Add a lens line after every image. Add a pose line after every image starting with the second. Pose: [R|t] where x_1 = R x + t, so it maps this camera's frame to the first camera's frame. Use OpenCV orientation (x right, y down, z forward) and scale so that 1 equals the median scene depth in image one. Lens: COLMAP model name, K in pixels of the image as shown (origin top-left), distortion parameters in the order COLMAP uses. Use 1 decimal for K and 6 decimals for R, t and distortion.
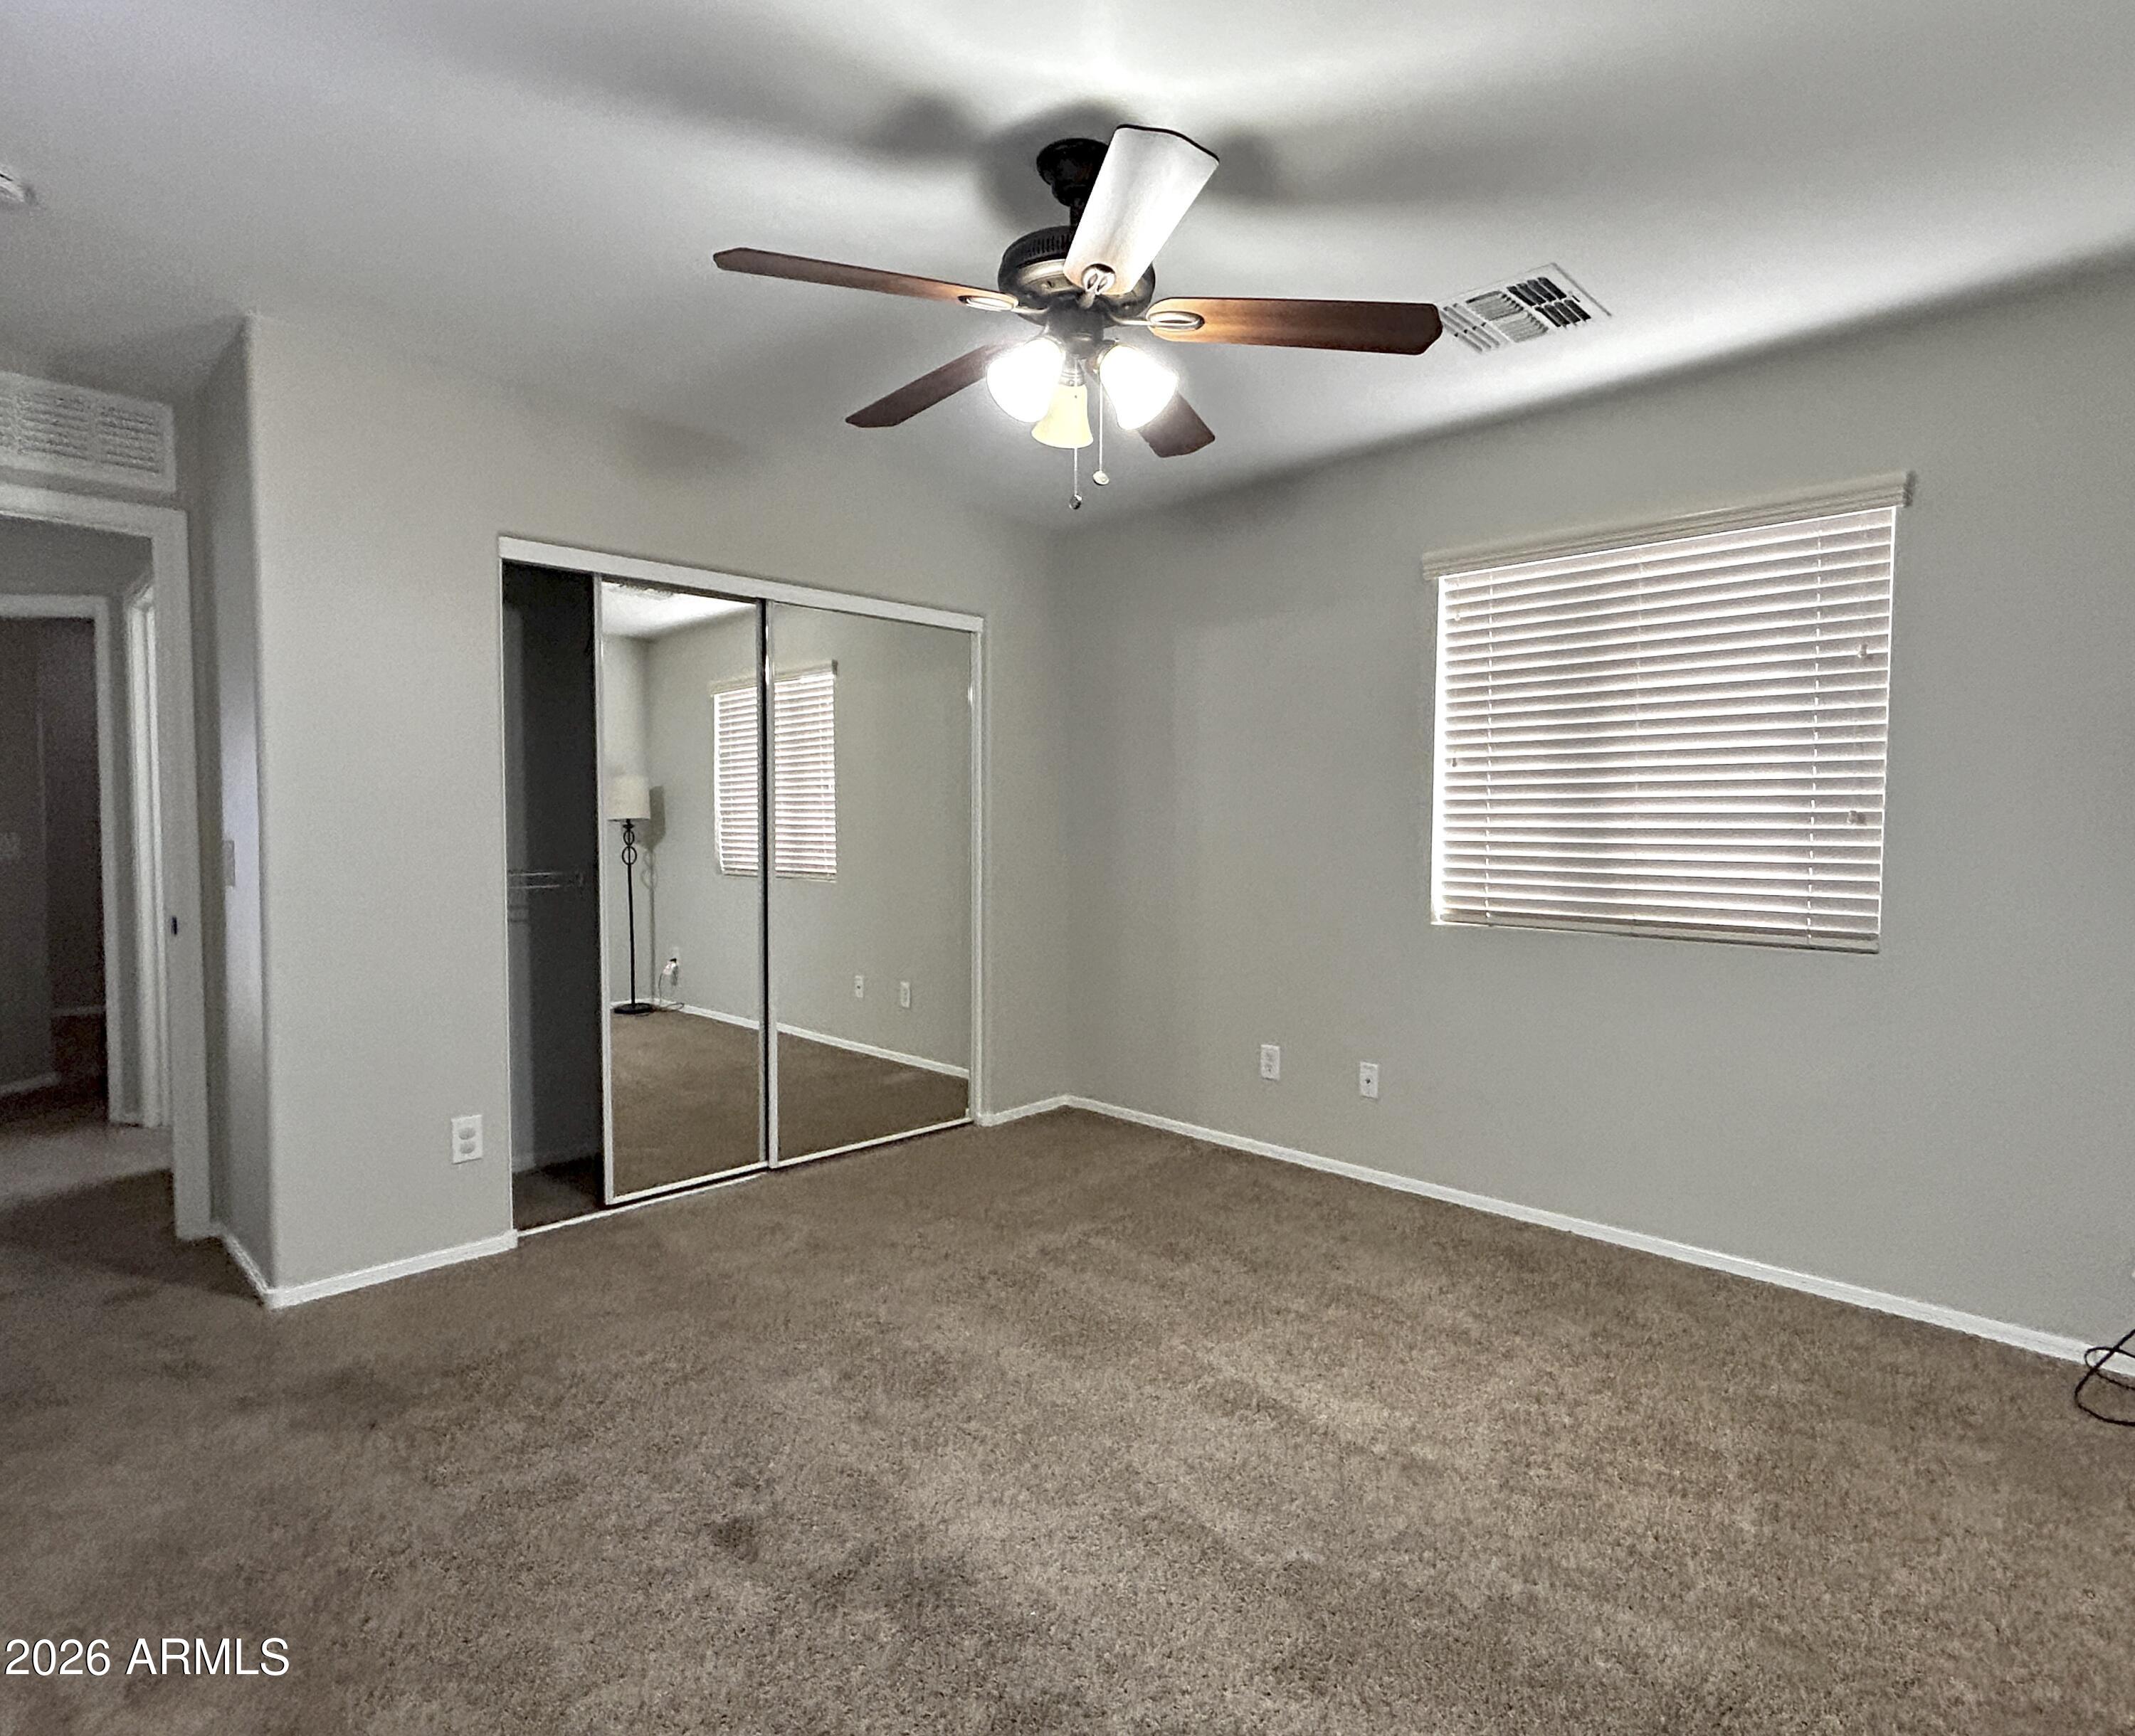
lens RADIAL K [[1121.5, 0, 1067.5], [0, 1121.5, 868.0], [0, 0, 1]] dist [0.000546, 0.000005]
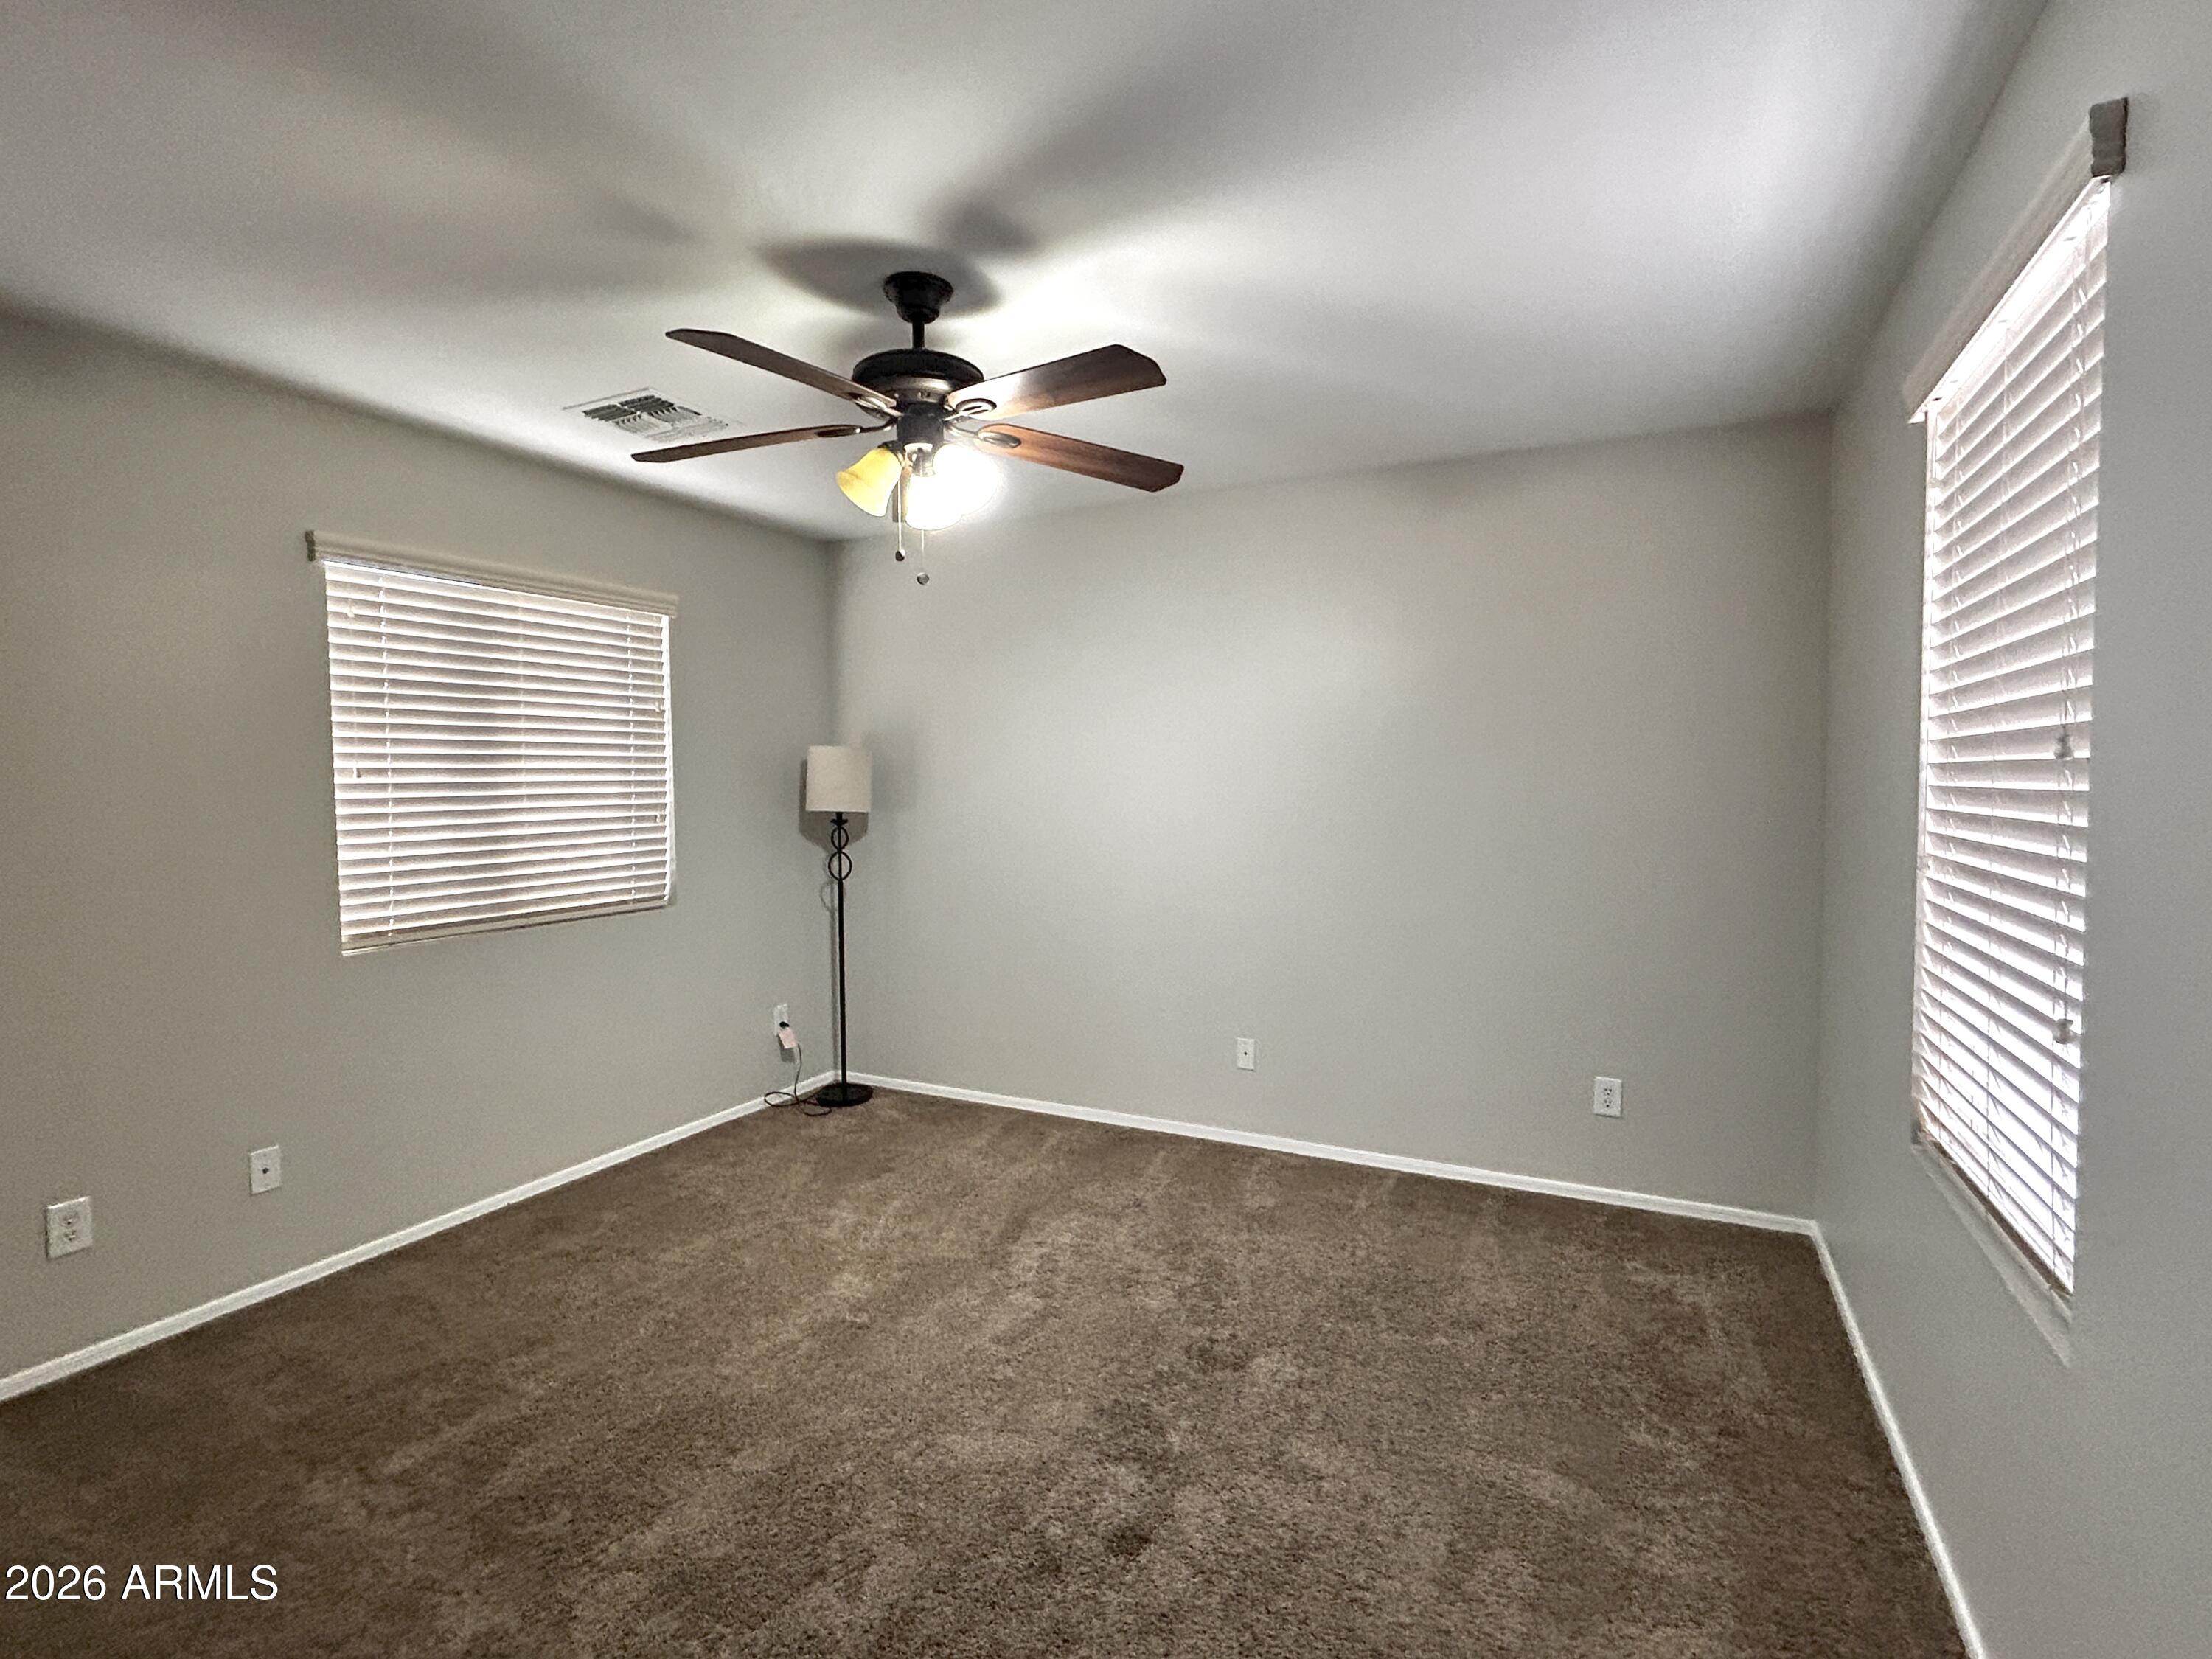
lens RADIAL K [[1070.7, 0, 1090.5], [0, 1070.7, 825.4], [0, 0, 1]] dist [0.000232, -0.000434]
pose [[-0.293047, -0.046525, 0.954965, -0.726808], [0.049570, 0.996733, 0.063771, -0.086586], [-0.954812, 0.066025, -0.289783, 0.763899]]
